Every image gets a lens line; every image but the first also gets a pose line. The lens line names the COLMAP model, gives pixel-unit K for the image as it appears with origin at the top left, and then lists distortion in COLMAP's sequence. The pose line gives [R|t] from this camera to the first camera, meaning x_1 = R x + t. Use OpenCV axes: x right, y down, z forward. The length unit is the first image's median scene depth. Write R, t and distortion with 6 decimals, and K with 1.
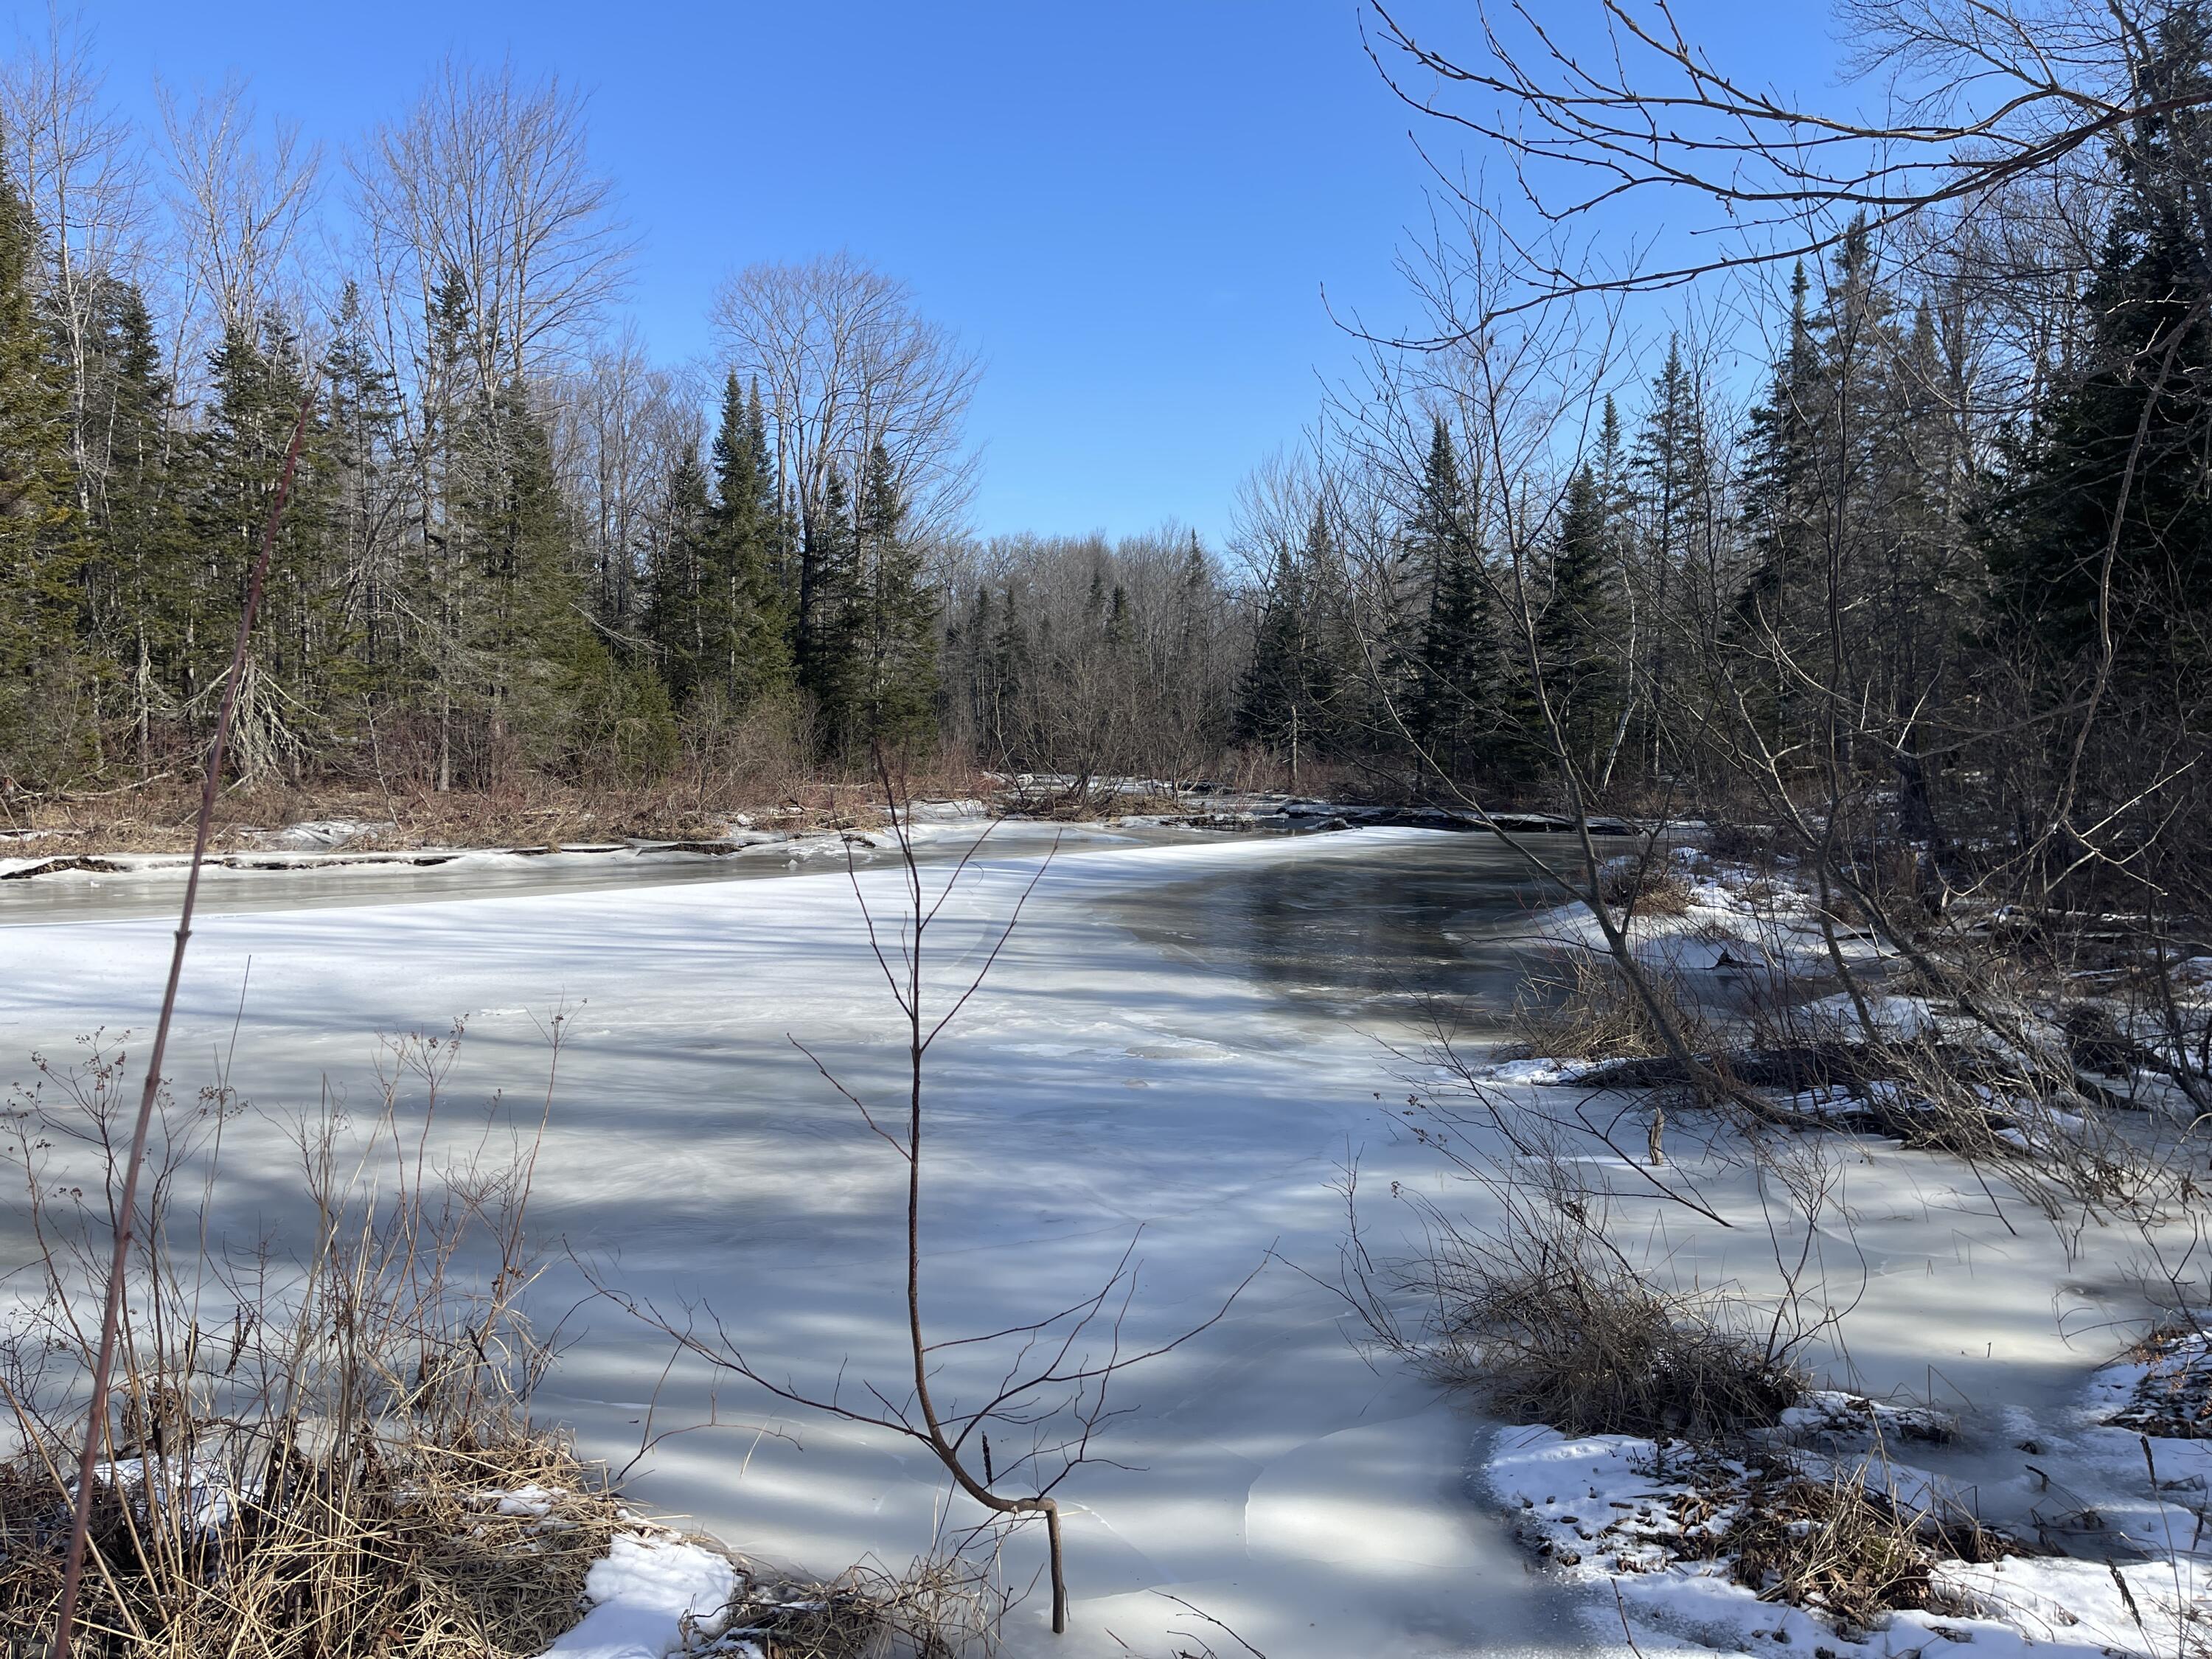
lens RADIAL K [[1670.1, 0, 1103.4], [0, 1670.1, 810.0], [0, 0, 1]] dist [0.081255, -0.125555]
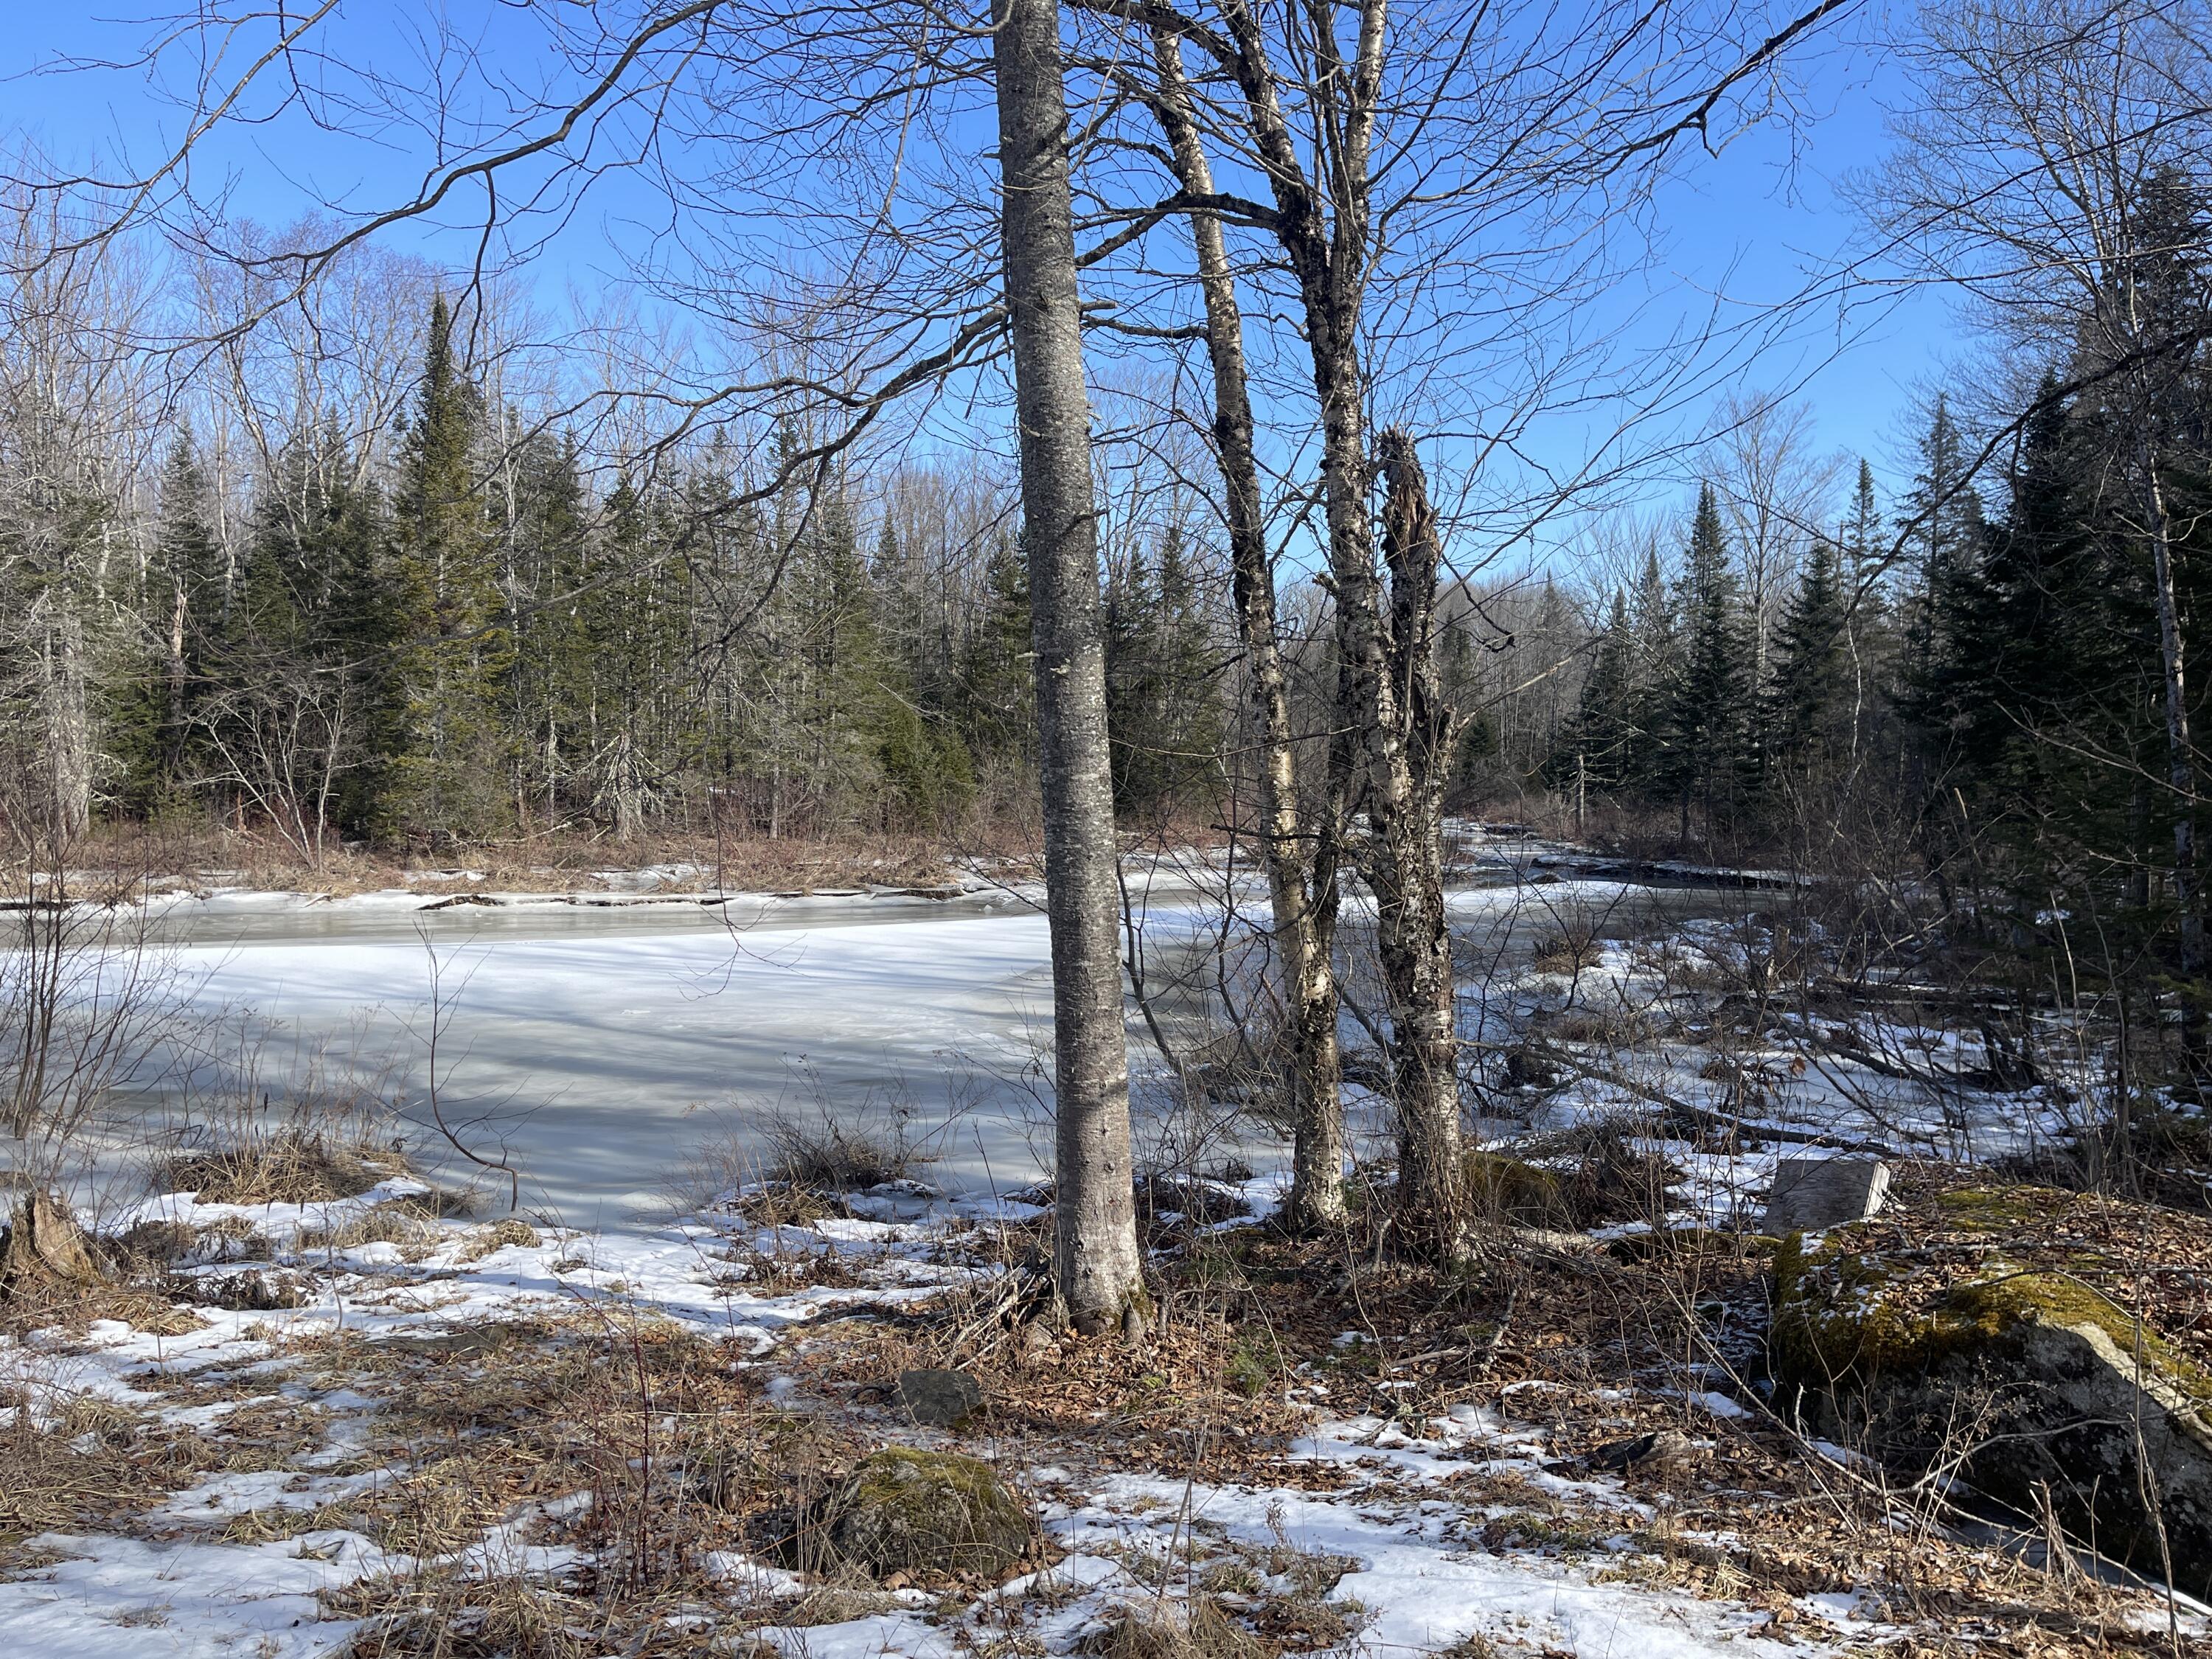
lens RADIAL K [[1670.1, 0, 1103.4], [0, 1670.1, 810.0], [0, 0, 1]] dist [0.081255, -0.125555]
pose [[0.970656, 0.009736, -0.240273, 0.191763], [-0.013824, 0.999787, -0.015335, -0.022717], [0.240073, 0.018207, 0.970584, -0.188538]]
